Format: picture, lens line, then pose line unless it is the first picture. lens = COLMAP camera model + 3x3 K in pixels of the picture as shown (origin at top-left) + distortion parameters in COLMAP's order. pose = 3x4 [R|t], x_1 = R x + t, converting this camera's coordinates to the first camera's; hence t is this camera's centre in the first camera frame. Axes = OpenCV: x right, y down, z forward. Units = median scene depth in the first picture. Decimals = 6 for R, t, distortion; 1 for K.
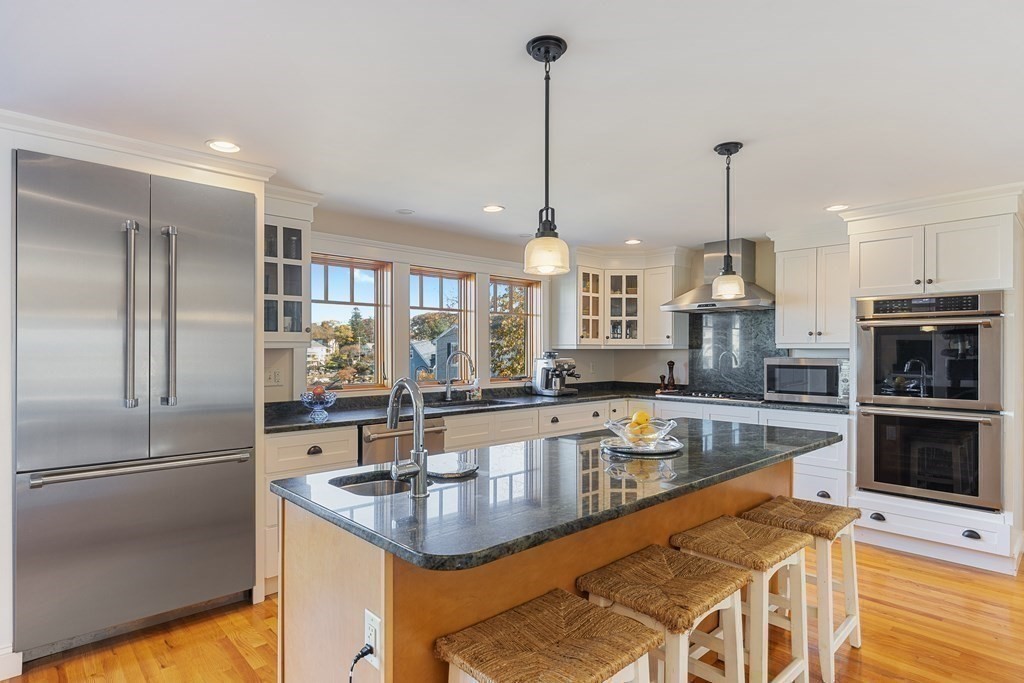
lens RADIAL K [[547.6, 0, 509.2], [0, 547.6, 351.2], [0, 0, 1]] dist [0.000048, 0.001058]
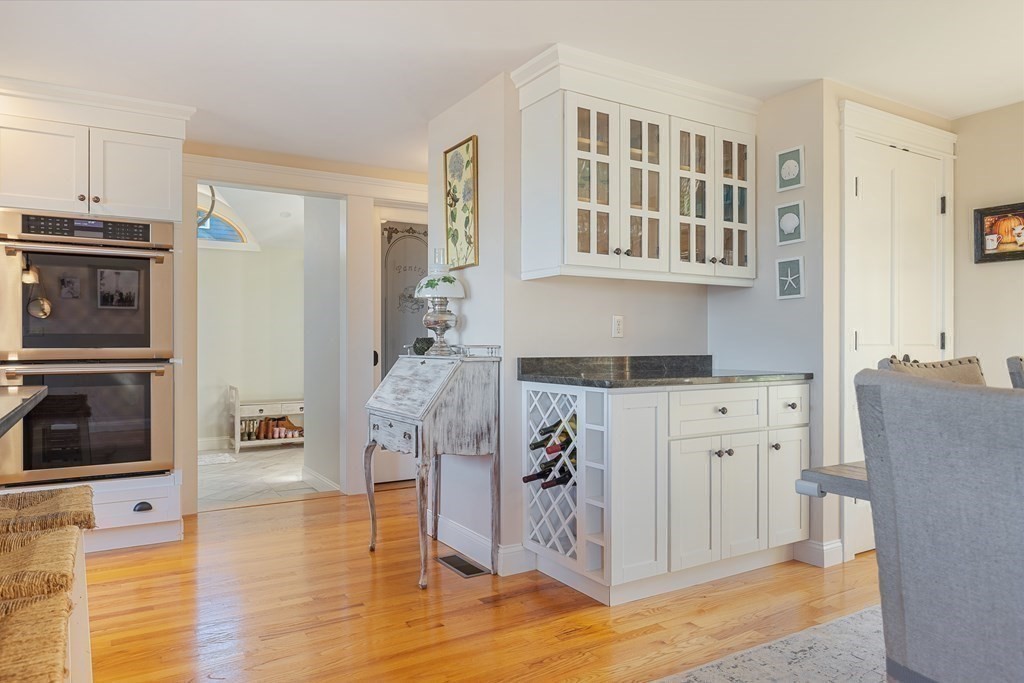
lens RADIAL K [[676.4, 0, 512.0], [0, 676.4, 341.5], [0, 0, 1]] dist [-0.003548, -0.002536]
pose [[0.206787, 0.000770, 0.978386, -0.044937], [0.001903, 0.999997, -0.001189, 0.063582], [-0.978384, 0.002108, 0.206785, 0.176336]]
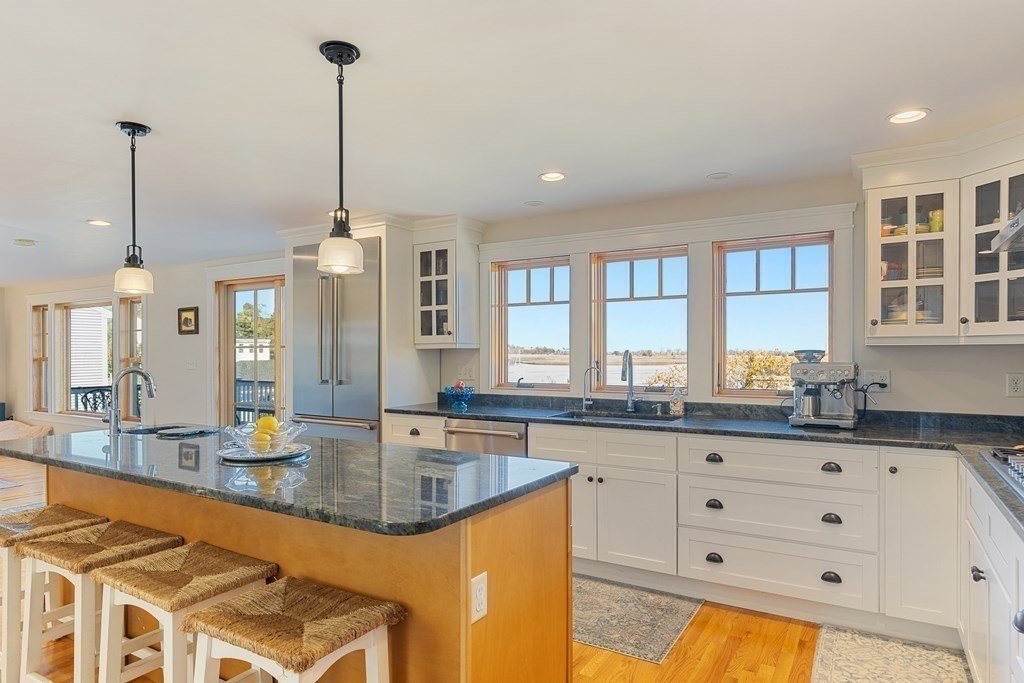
lens RADIAL K [[607.8, 0, 513.0], [0, 607.8, 357.7], [0, 0, 1]] dist [-0.003031, -0.000346]
pose [[0.273179, 0.007287, -0.961936, 0.726253], [0.001410, 0.999967, 0.007975, 0.003170], [0.961962, -0.003535, 0.273159, 0.605922]]
